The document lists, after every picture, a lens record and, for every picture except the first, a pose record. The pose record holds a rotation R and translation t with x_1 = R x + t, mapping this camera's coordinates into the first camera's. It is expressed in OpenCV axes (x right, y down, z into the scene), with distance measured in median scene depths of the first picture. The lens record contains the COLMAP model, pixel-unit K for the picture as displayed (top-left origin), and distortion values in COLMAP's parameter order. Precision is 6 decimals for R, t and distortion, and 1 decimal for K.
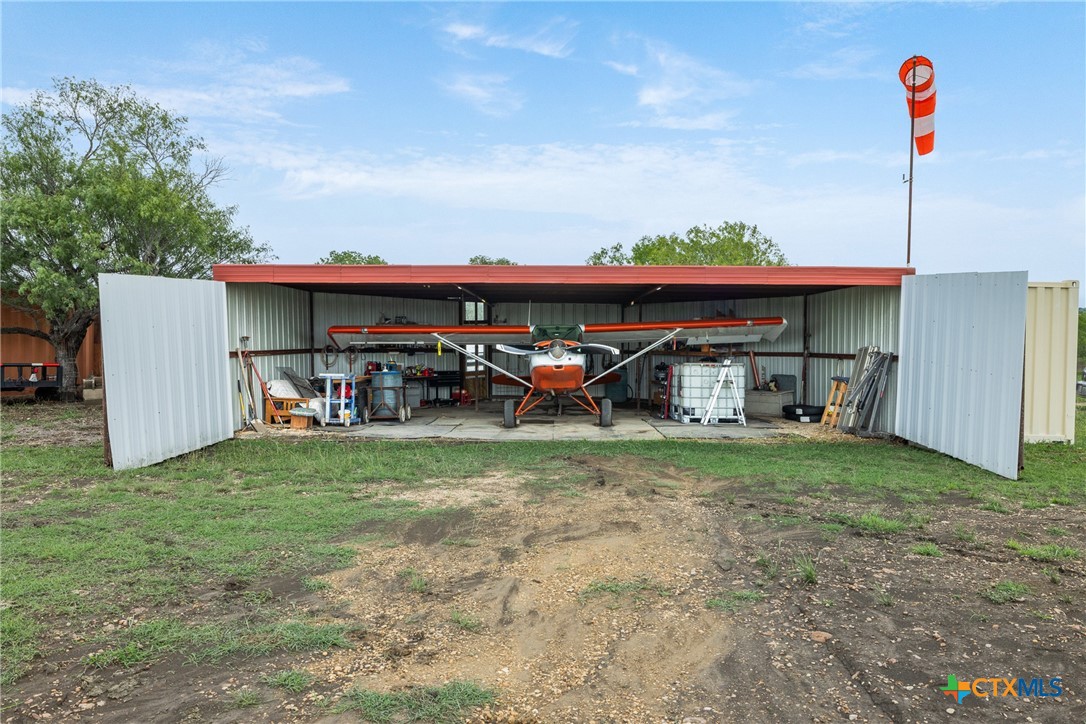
lens RADIAL K [[756.9, 0, 542.3], [0, 756.9, 357.4], [0, 0, 1]] dist [0.000616, -0.001504]
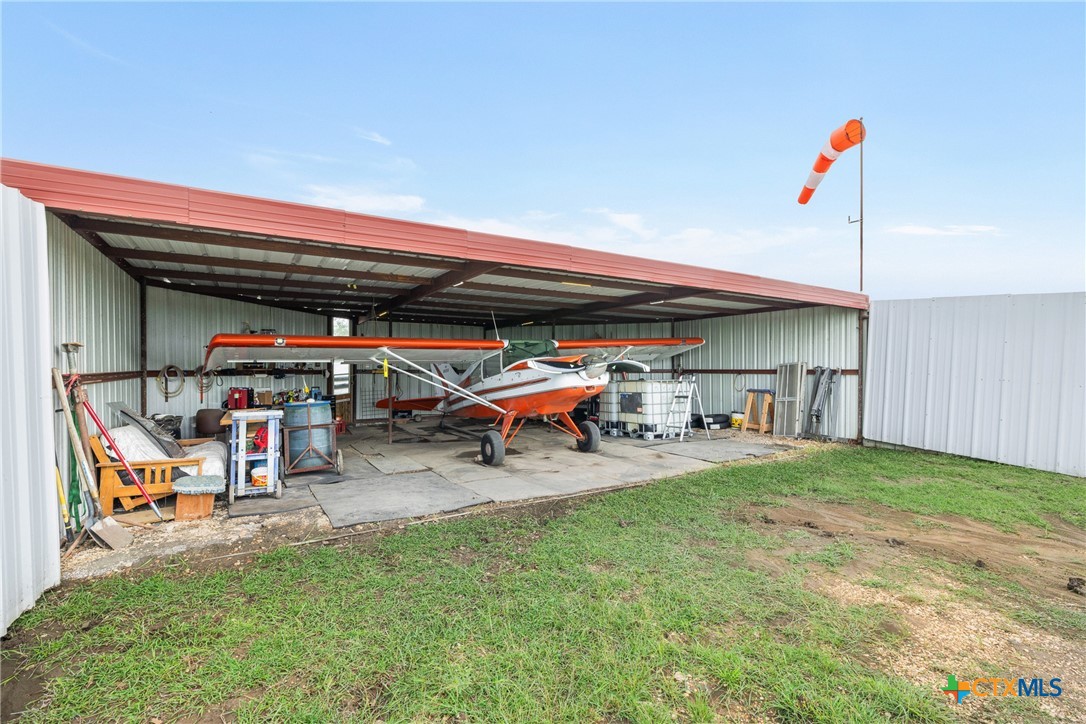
lens RADIAL K [[486.4, 0, 544.0], [0, 486.4, 361.2], [0, 0, 1]] dist [0.012043, 0.000259]
pose [[0.835881, -0.000166, 0.548911, -0.279616], [0.016548, 0.999553, -0.024897, -0.003832], [-0.548662, 0.029894, 0.835510, 0.522815]]
